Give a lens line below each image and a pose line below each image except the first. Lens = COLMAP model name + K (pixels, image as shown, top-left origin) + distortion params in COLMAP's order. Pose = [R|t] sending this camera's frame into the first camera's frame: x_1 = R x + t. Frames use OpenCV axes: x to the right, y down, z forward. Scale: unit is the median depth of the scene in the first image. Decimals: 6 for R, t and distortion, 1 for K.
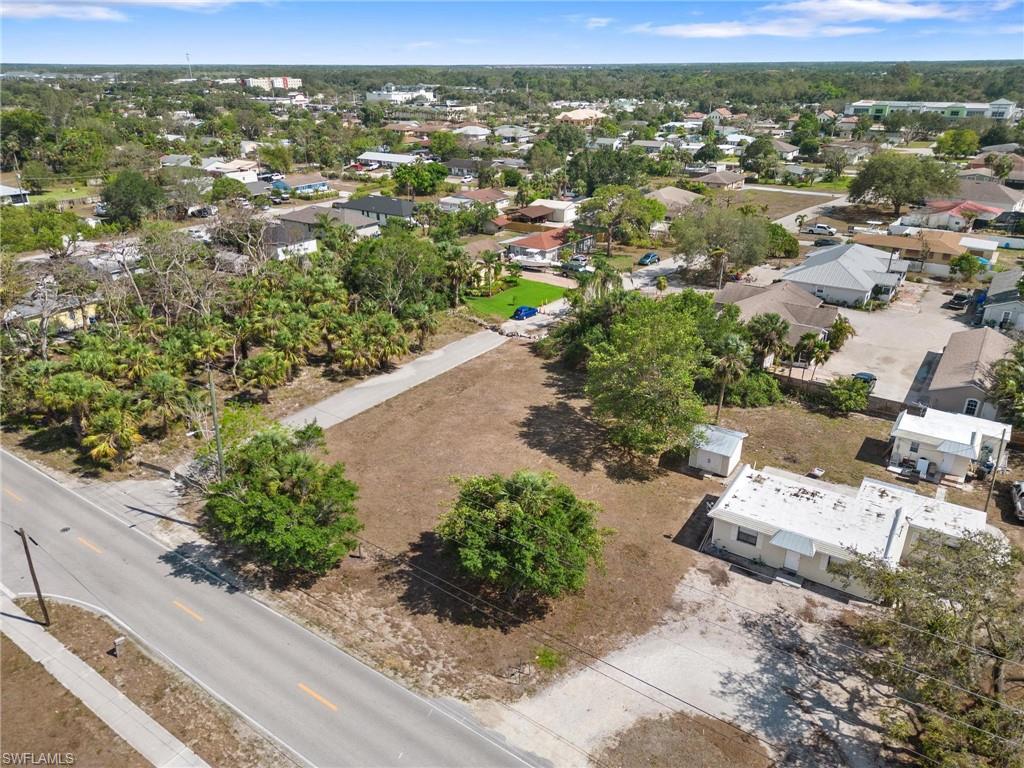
lens RADIAL K [[711.7, 0, 508.9], [0, 711.7, 386.0], [0, 0, 1]] dist [0.083122, -0.088652]
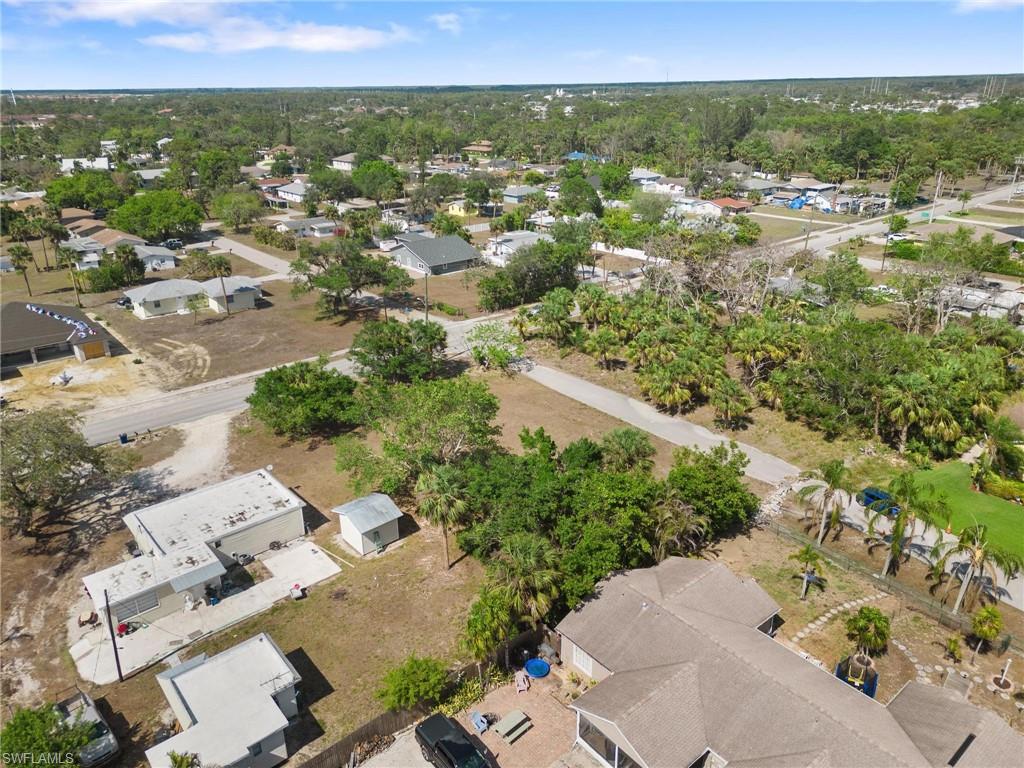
lens RADIAL K [[722.6, 0, 509.0], [0, 722.6, 383.5], [0, 0, 1]] dist [0.068823, -0.060715]
pose [[-0.269343, 0.372978, -0.887886, 0.764234], [-0.378986, 0.806516, 0.453763, -0.424956], [0.885338, 0.458715, -0.075876, 0.859875]]
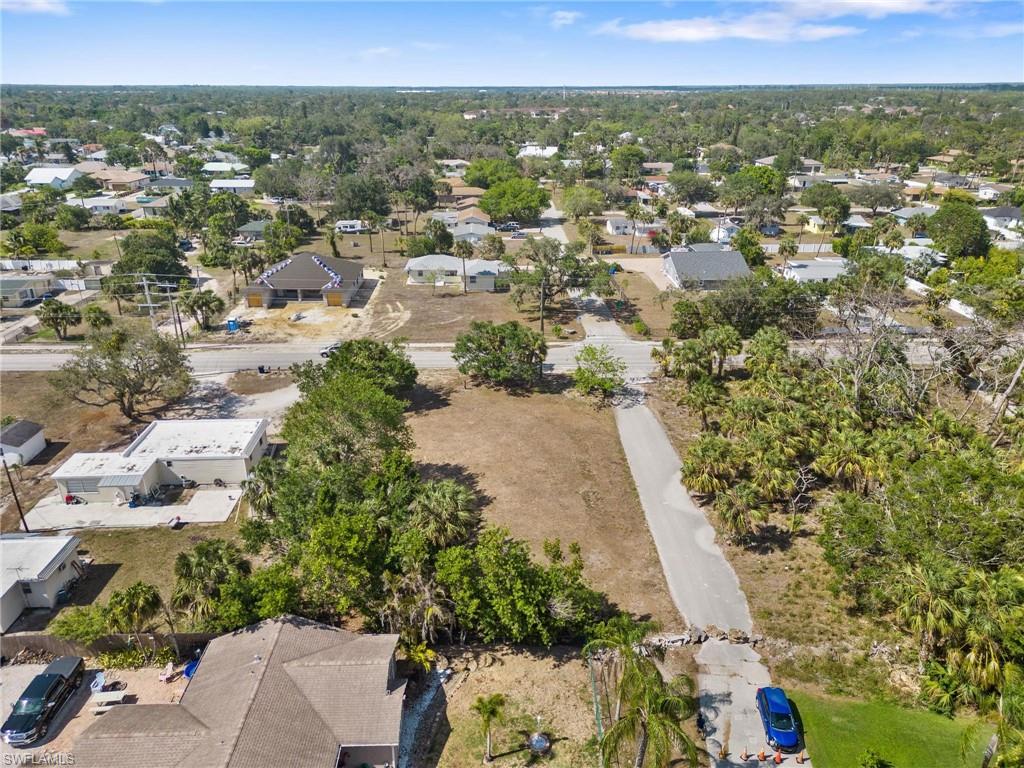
lens RADIAL K [[711.7, 0, 508.9], [0, 711.7, 386.0], [0, 0, 1]] dist [0.083122, -0.088652]
pose [[-0.806536, 0.232246, -0.543656, 0.405364], [-0.237322, 0.715061, 0.657546, -0.582065], [0.541460, 0.659356, -0.521605, 1.209256]]
